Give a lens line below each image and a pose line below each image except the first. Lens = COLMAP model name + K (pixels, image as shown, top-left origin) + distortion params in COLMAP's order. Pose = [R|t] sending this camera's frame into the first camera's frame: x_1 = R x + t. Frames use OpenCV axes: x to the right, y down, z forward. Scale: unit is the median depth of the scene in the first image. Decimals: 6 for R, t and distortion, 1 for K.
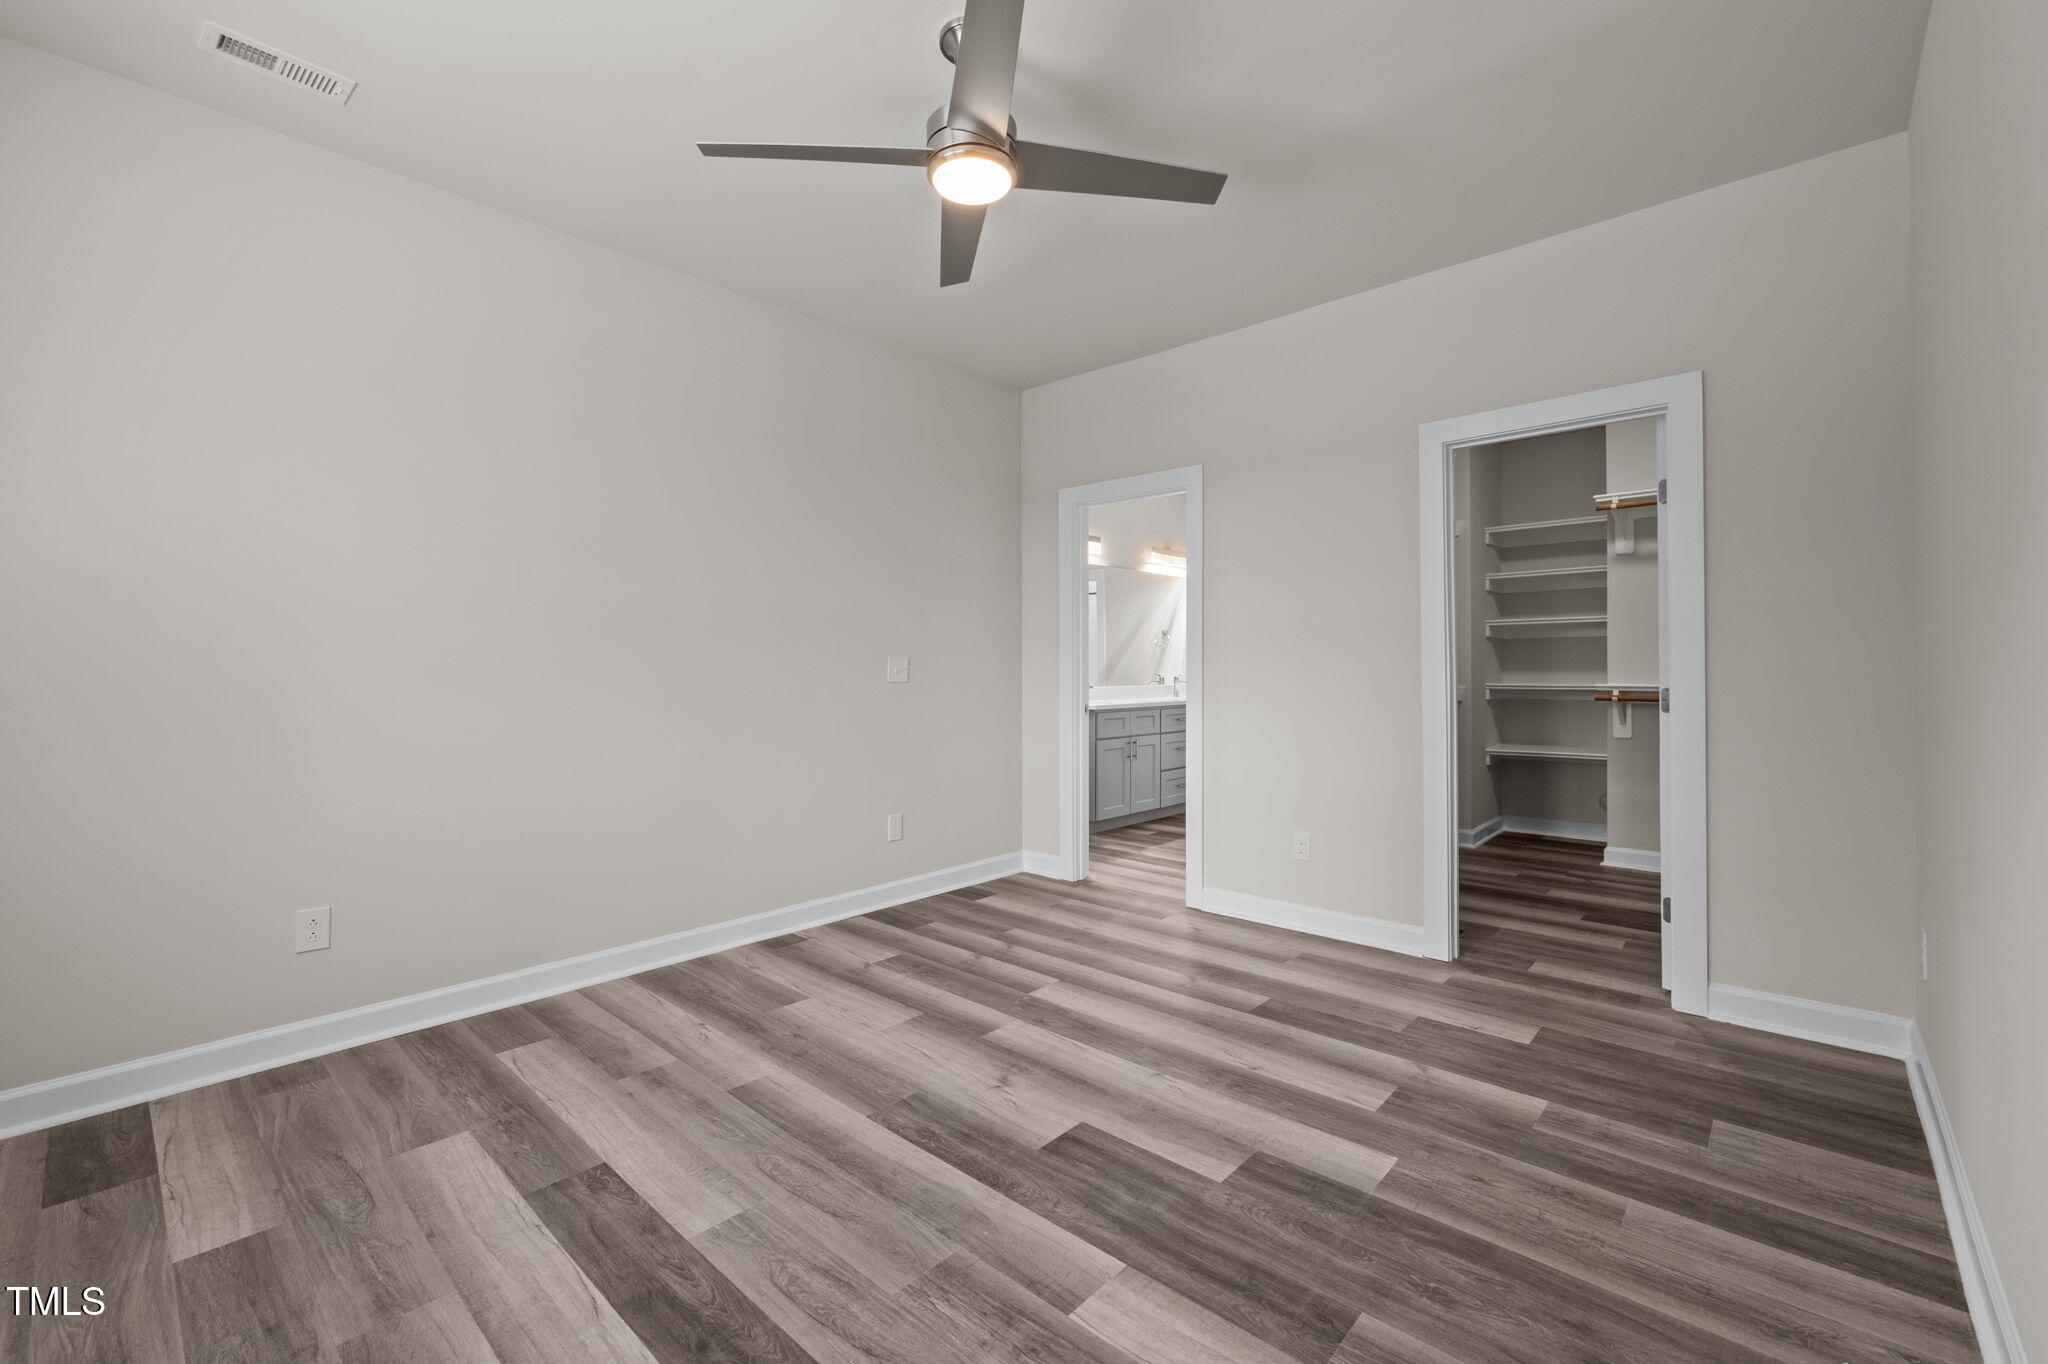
lens RADIAL K [[876.1, 0, 1027.3], [0, 876.1, 669.4], [0, 0, 1]] dist [-0.003534, -0.000359]
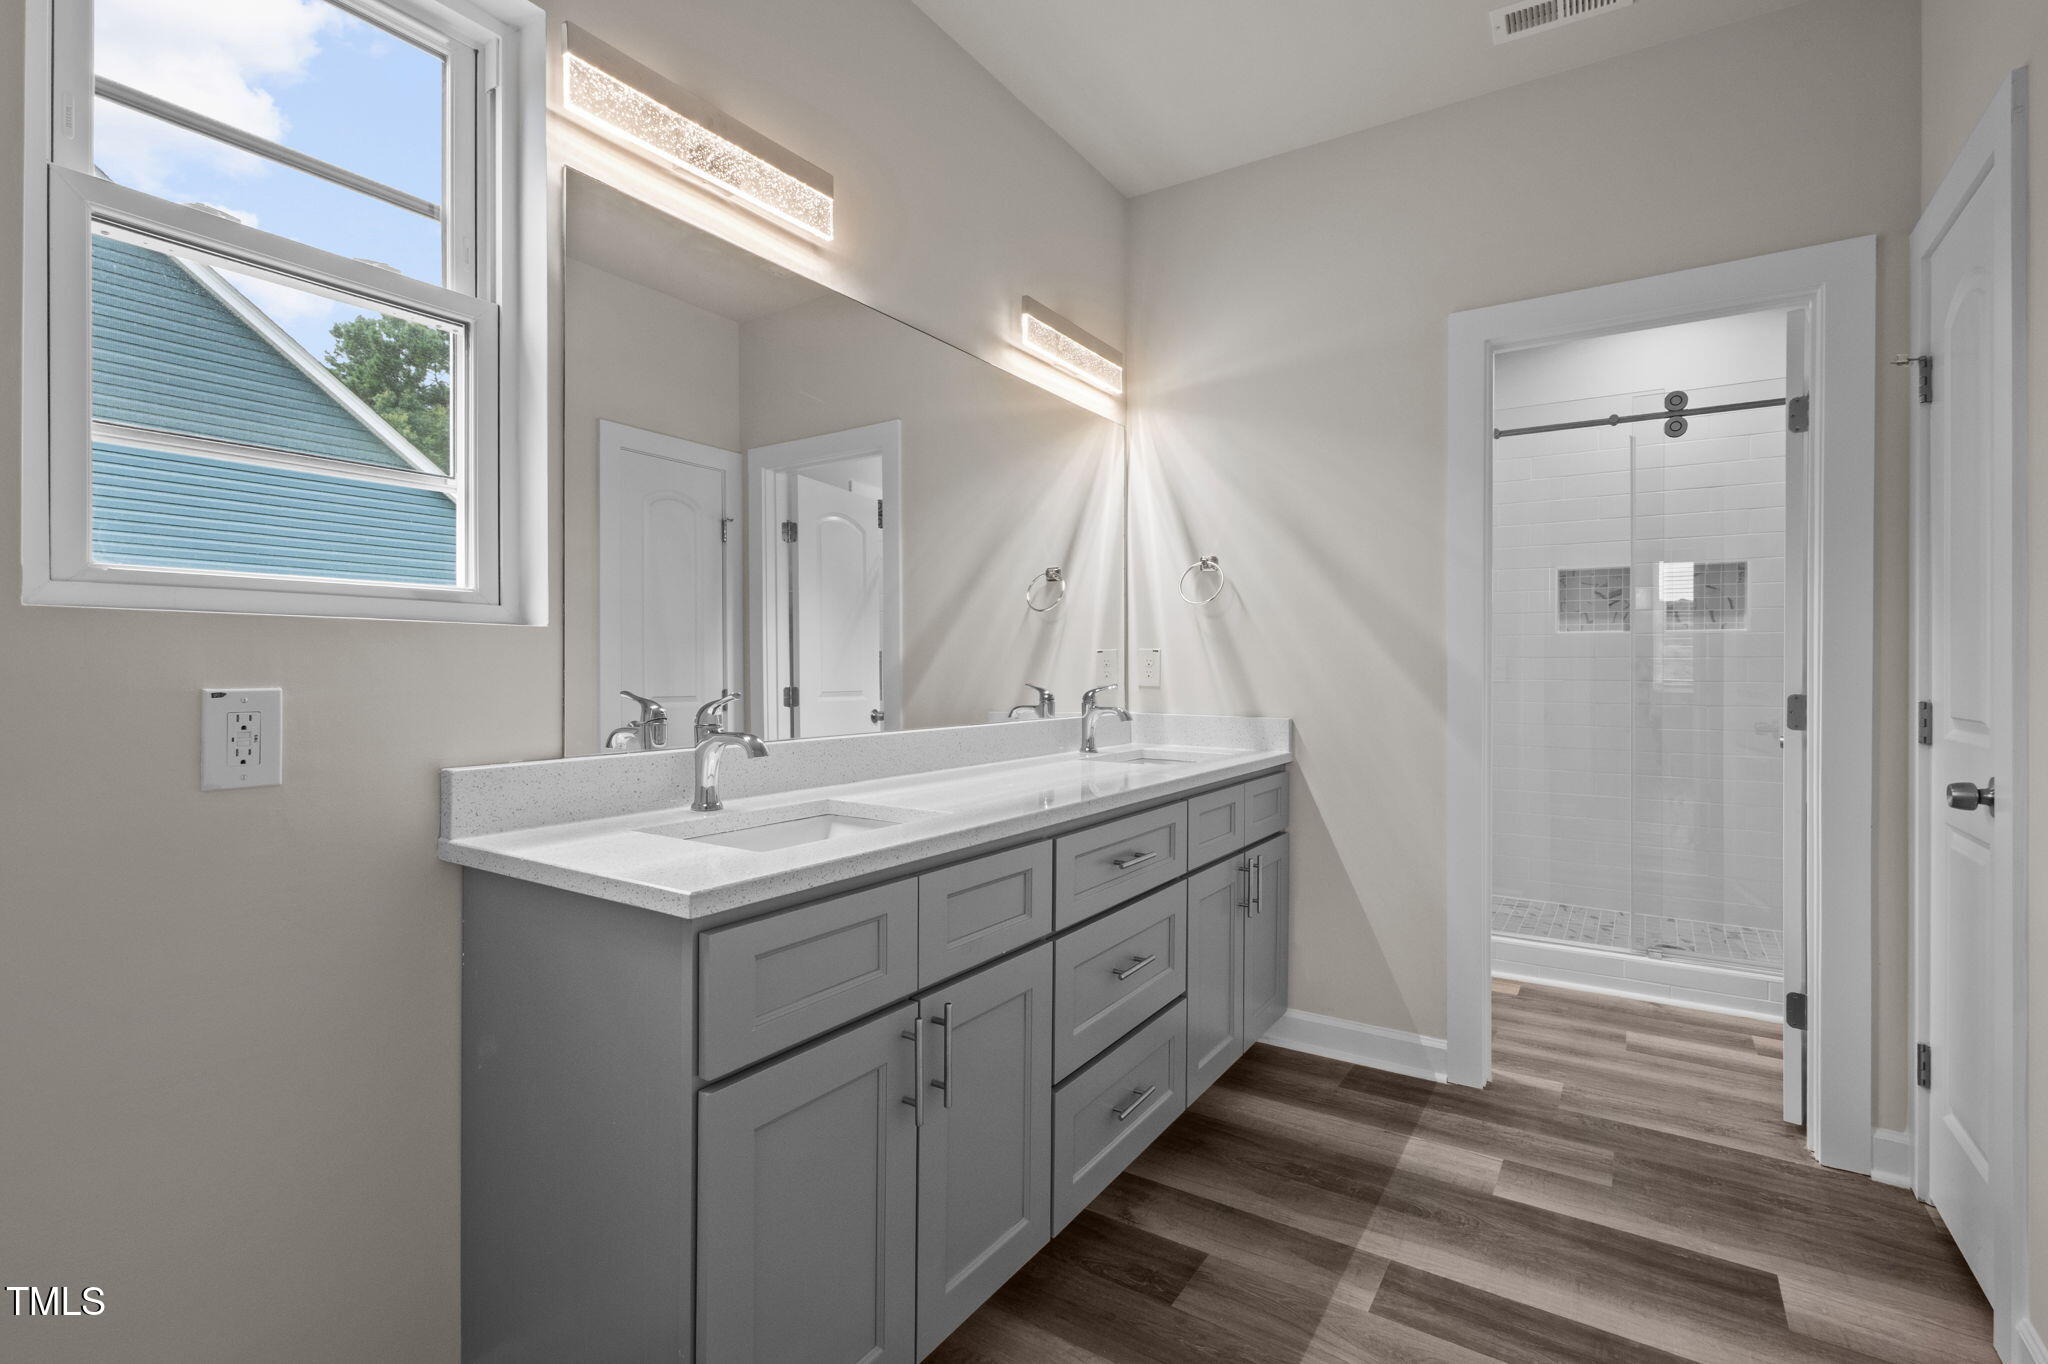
lens RADIAL K [[876.1, 0, 1027.3], [0, 876.1, 669.4], [0, 0, 1]] dist [-0.003534, -0.000359]
pose [[0.989713, -0.008662, 0.142805, 0.095078], [0.007063, 0.999907, 0.011697, -0.005561], [-0.142893, -0.010568, 0.989682, 0.650630]]
